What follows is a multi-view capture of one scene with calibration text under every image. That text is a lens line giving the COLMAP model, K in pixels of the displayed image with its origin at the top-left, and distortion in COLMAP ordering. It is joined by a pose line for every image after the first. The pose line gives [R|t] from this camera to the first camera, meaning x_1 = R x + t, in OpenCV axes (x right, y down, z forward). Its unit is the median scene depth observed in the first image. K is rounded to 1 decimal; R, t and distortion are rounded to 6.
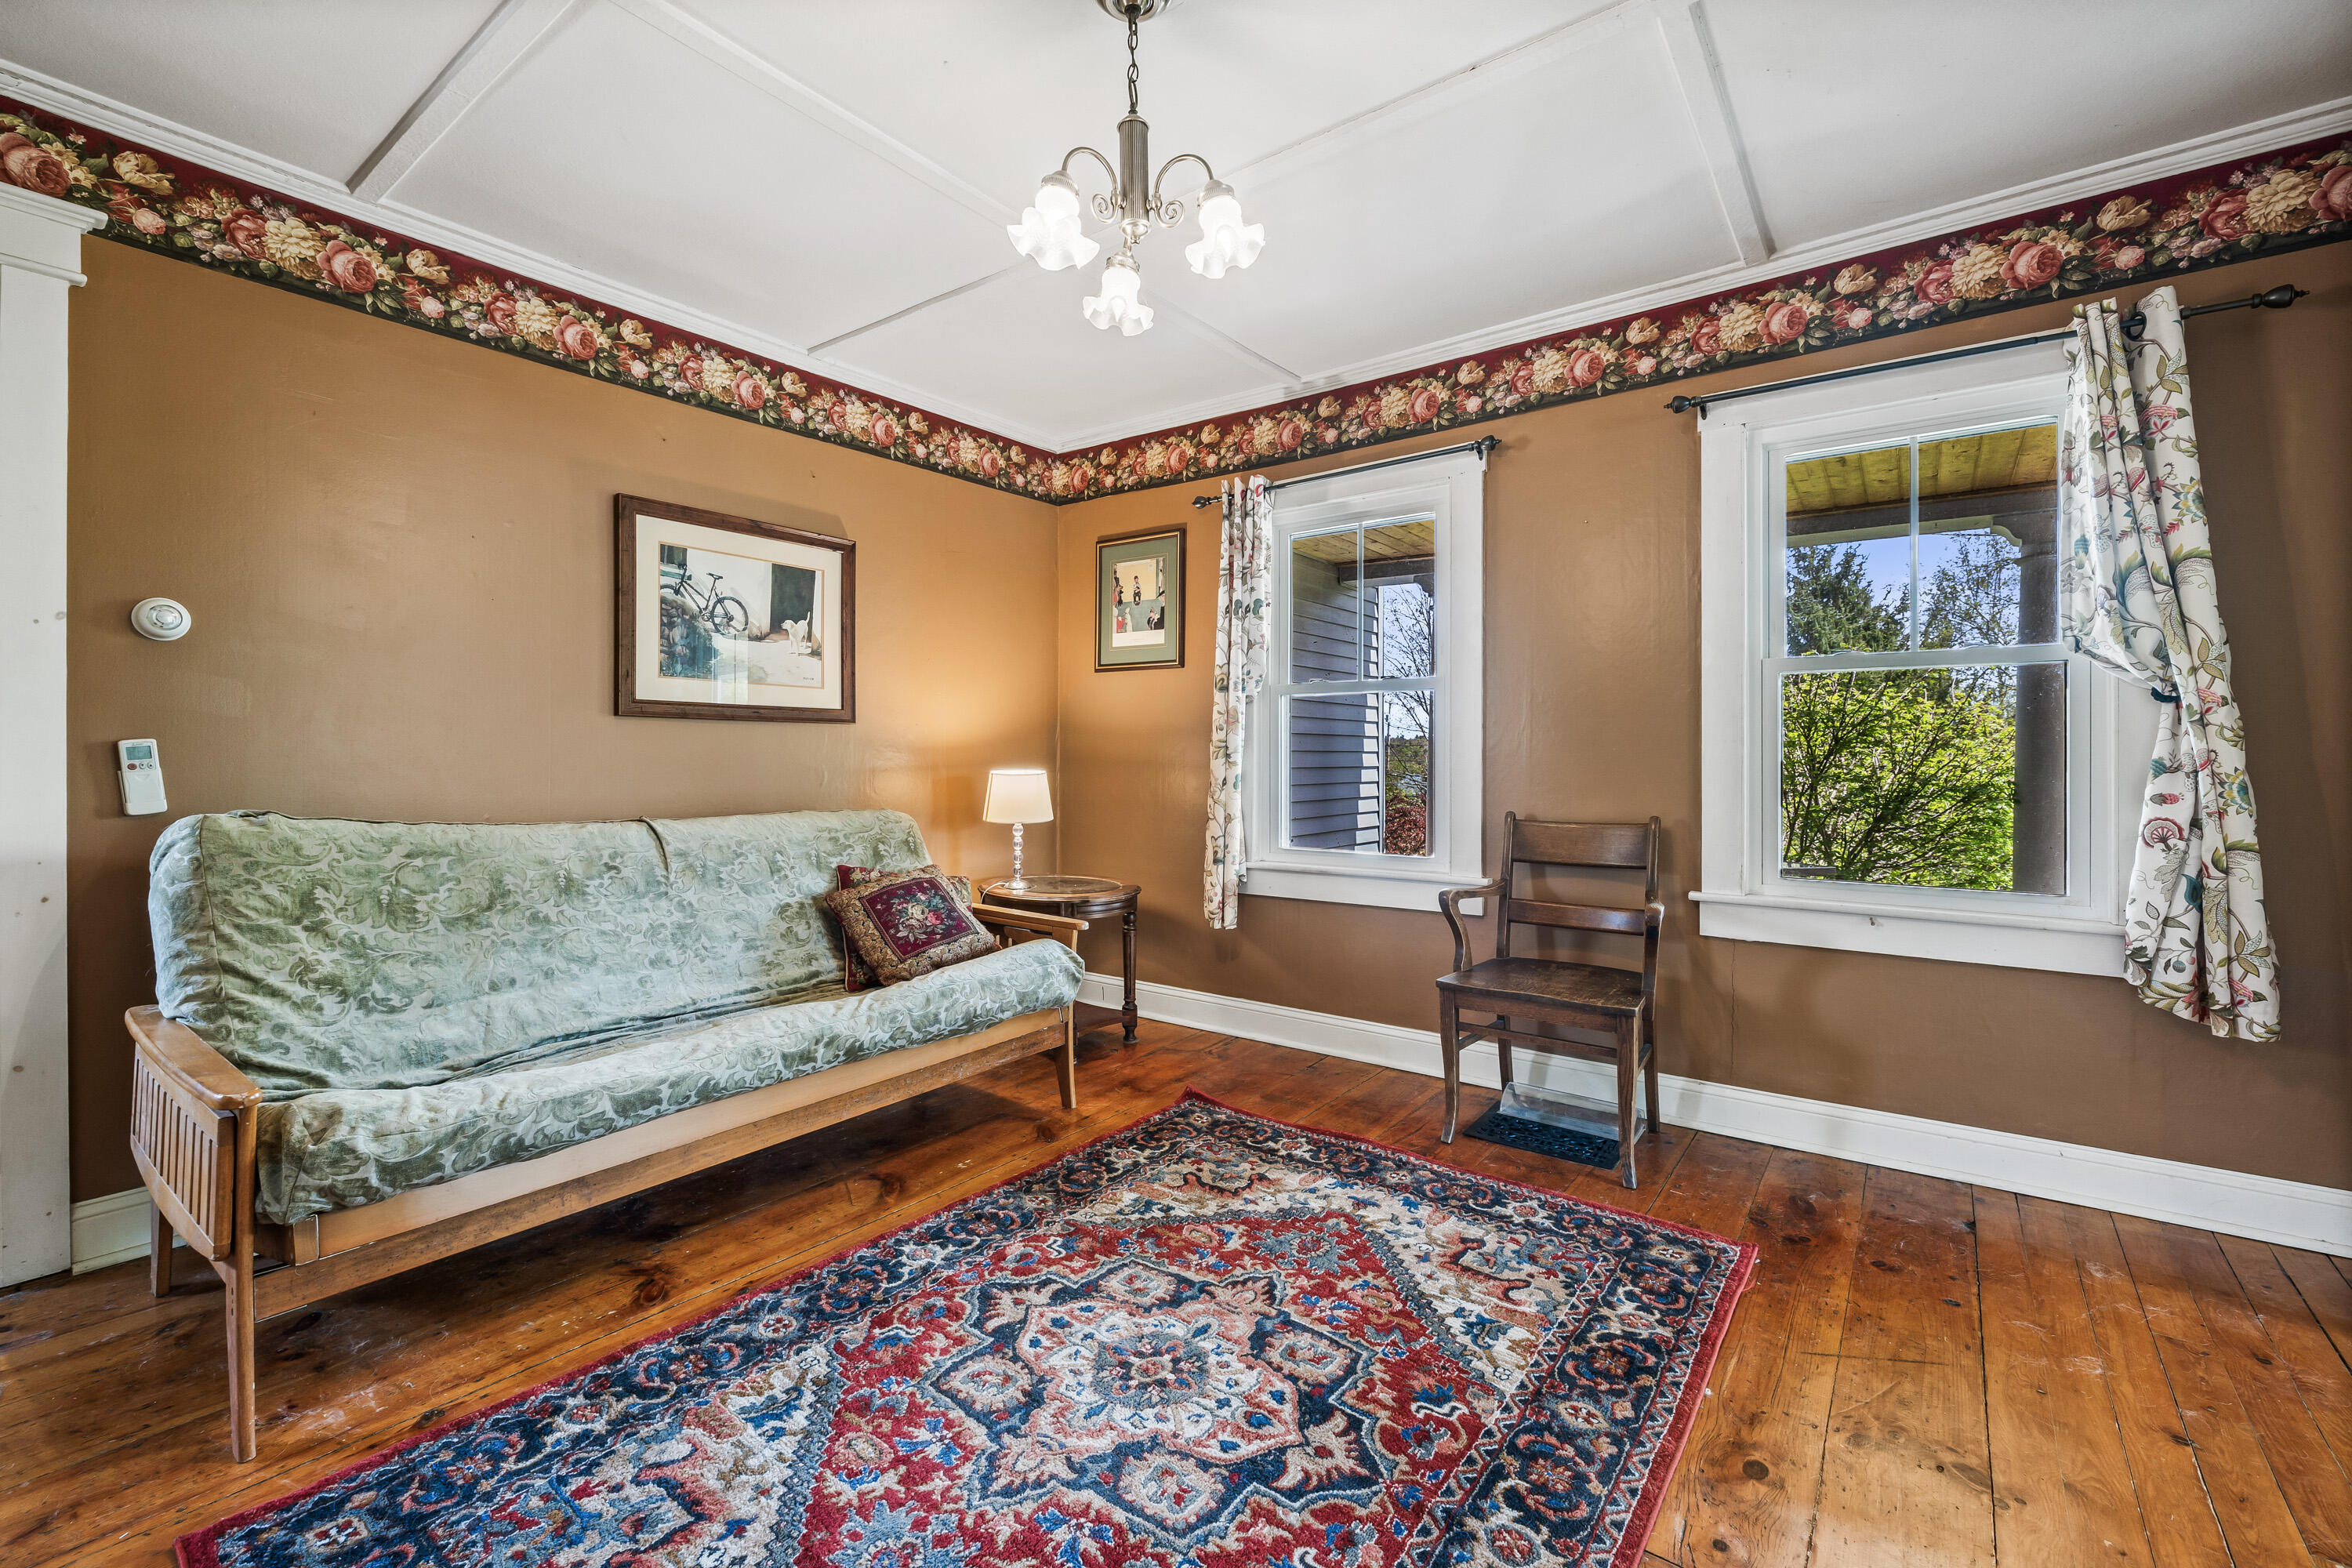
lens RADIAL K [[992.7, 0, 1162.1], [0, 992.7, 753.2], [0, 0, 1]] dist [-0.003530, -0.000455]
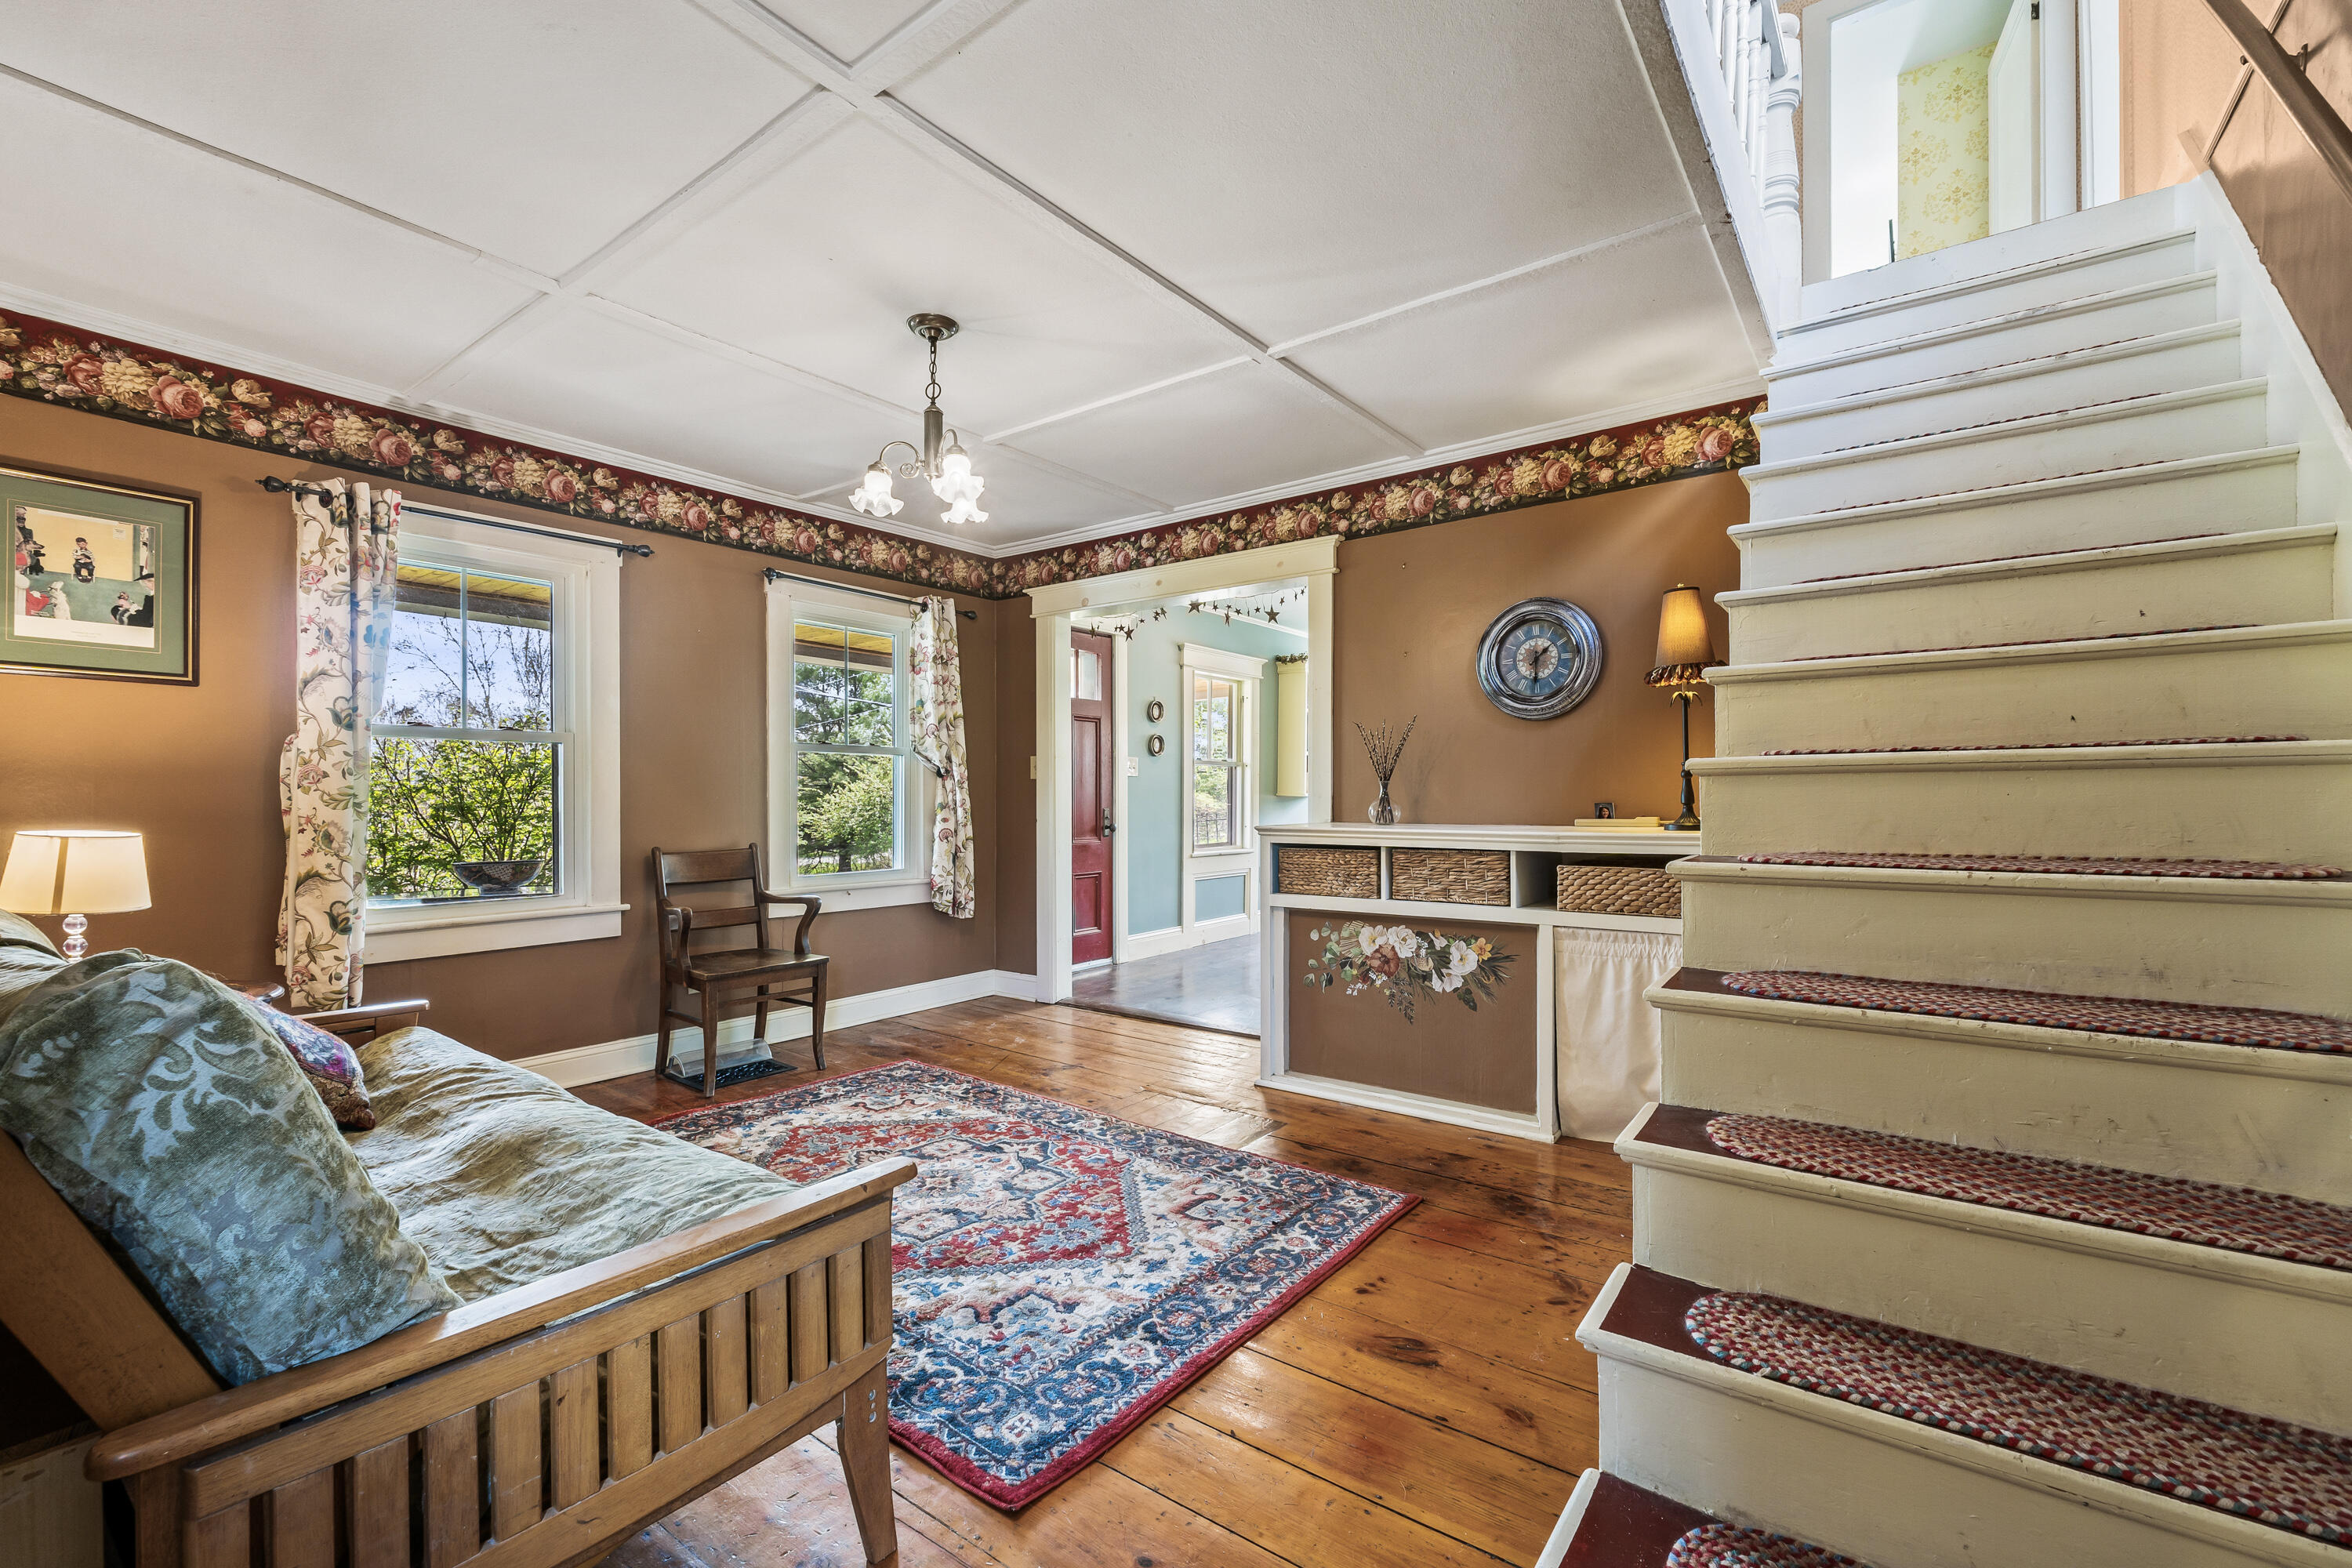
lens RADIAL K [[992.7, 0, 1162.4], [0, 992.7, 804.2], [0, 0, 1]] dist [-0.003530, -0.000455]
pose [[-0.003856, -0.009456, 0.999948, -1.285119], [-0.003426, 0.999950, 0.009443, -0.014232], [-0.999987, -0.003389, -0.003888, 0.501916]]
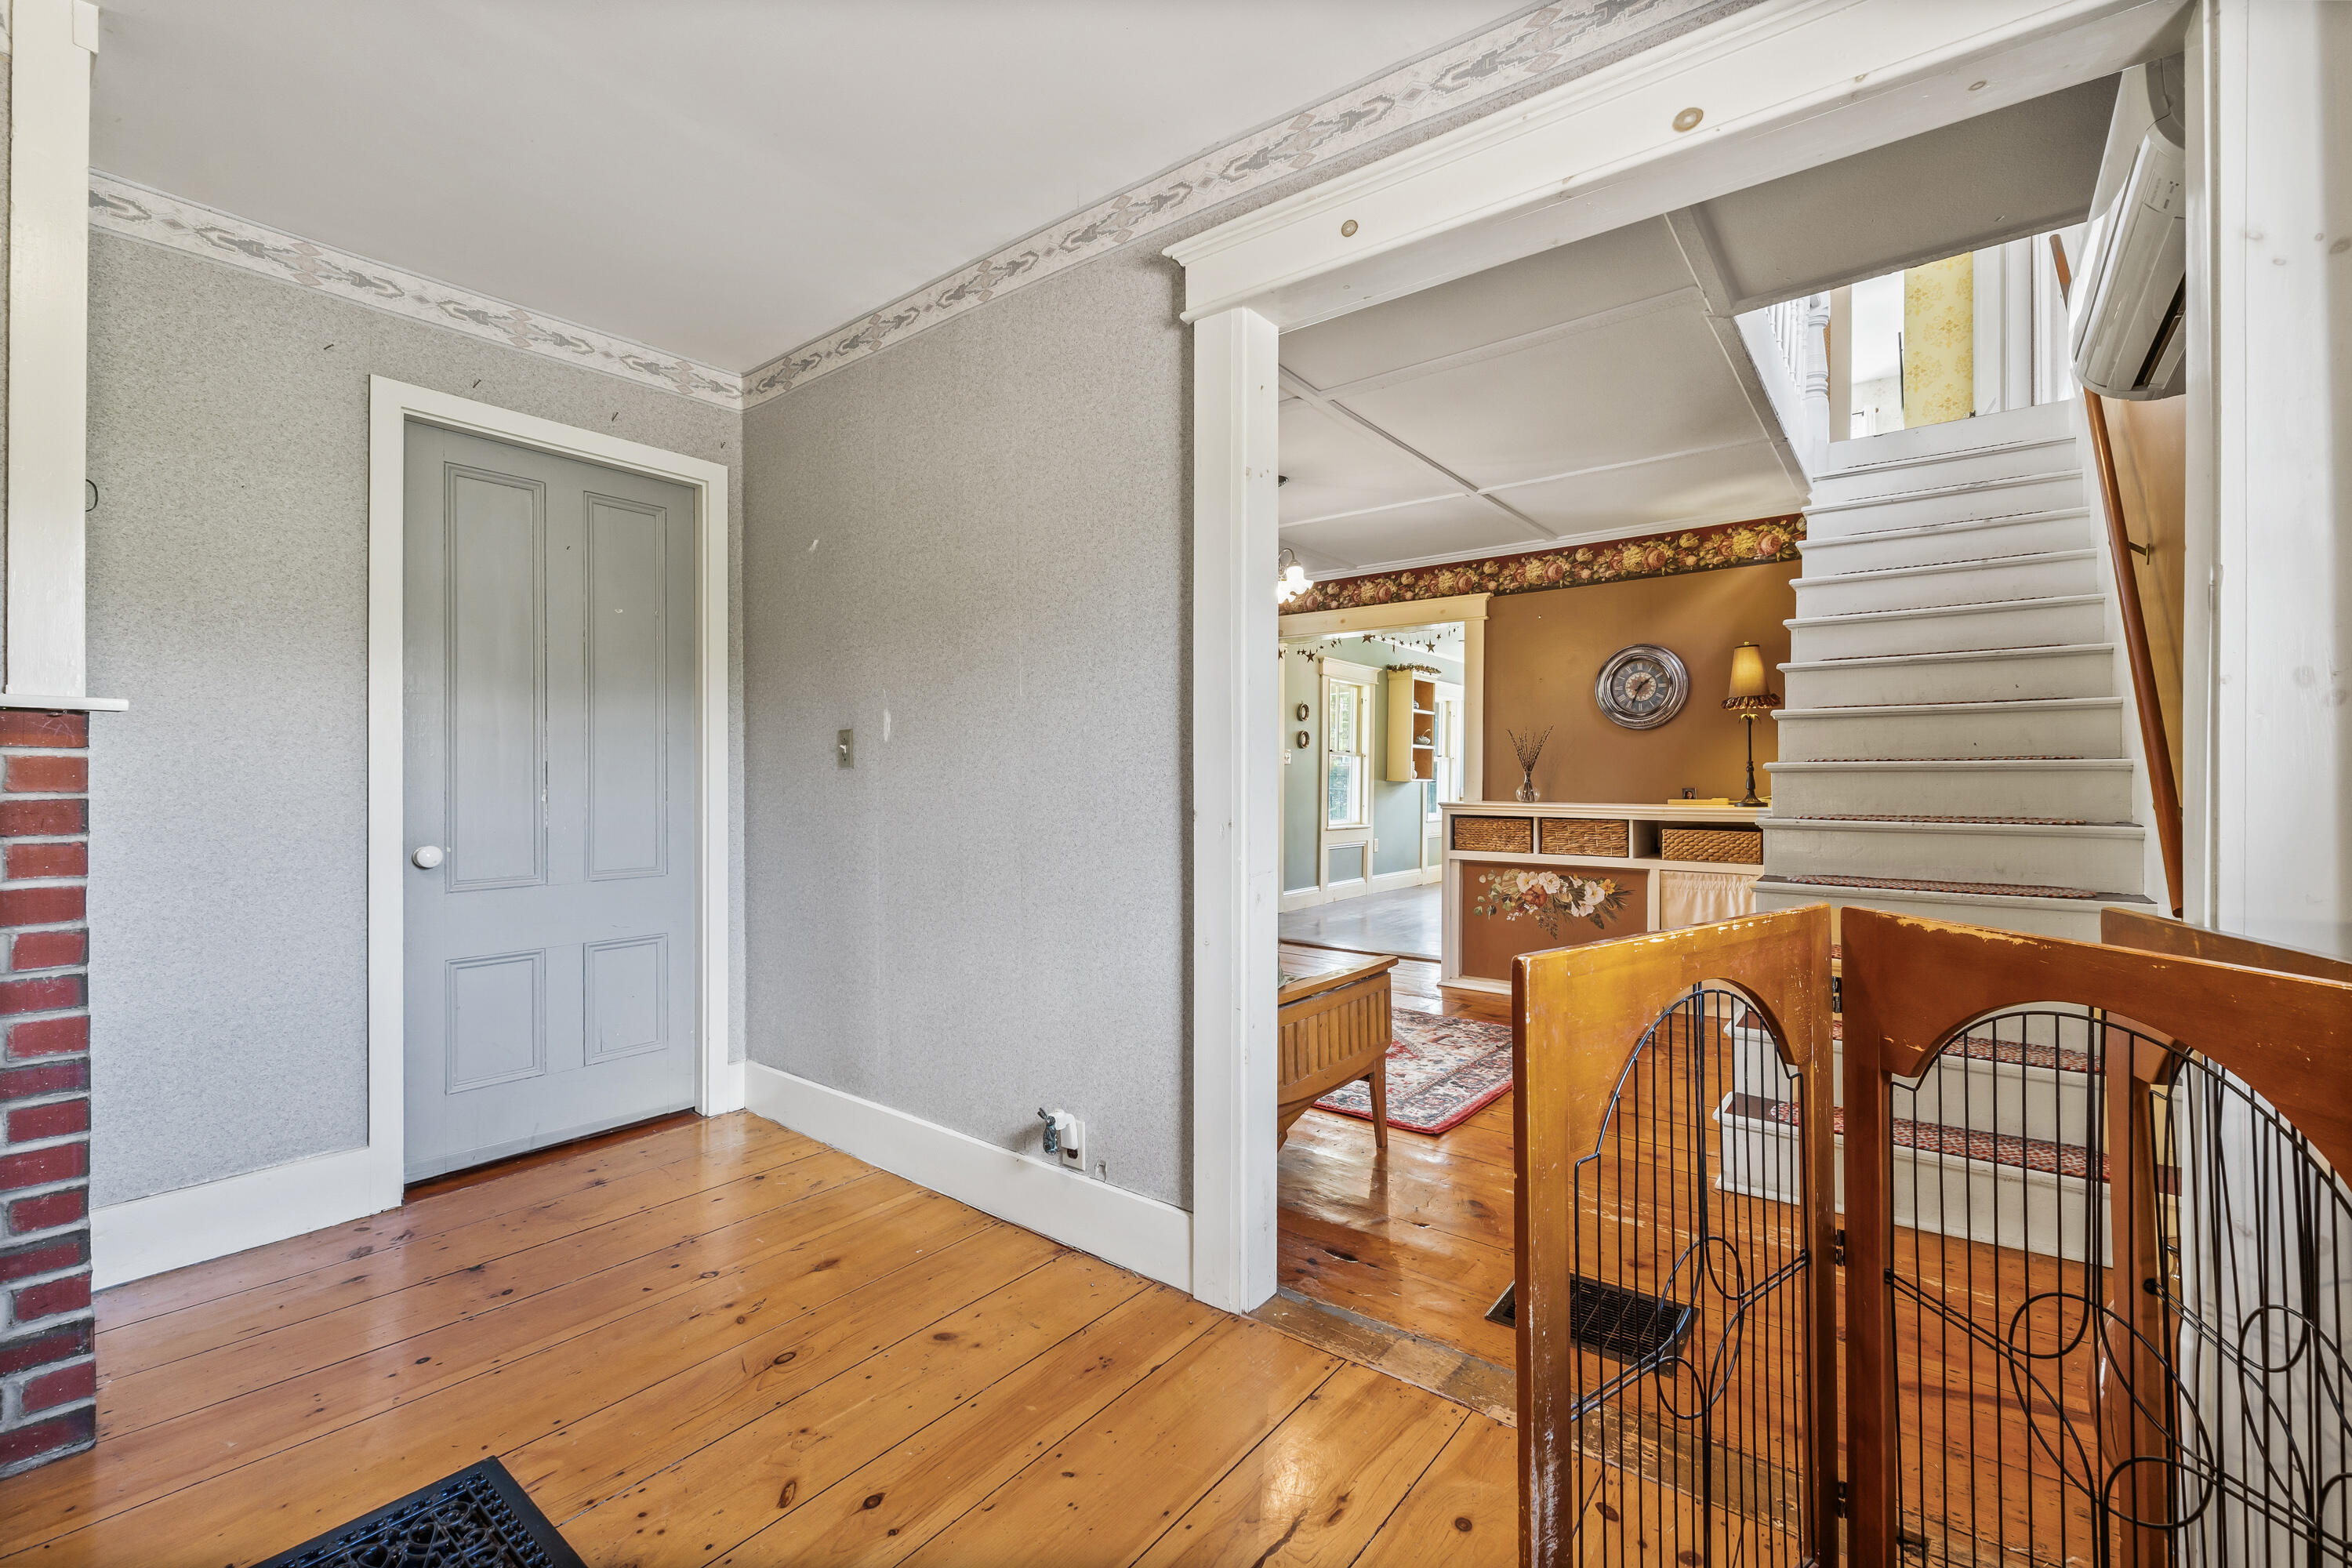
lens RADIAL K [[992.7, 0, 1165.8], [0, 992.7, 780.4], [0, 0, 1]] dist [-0.003530, -0.000455]
pose [[0.011613, -0.001487, 0.999931, -2.005105], [-0.012089, 0.999926, 0.001627, -0.010744], [-0.999859, -0.012107, 0.011594, 0.972418]]
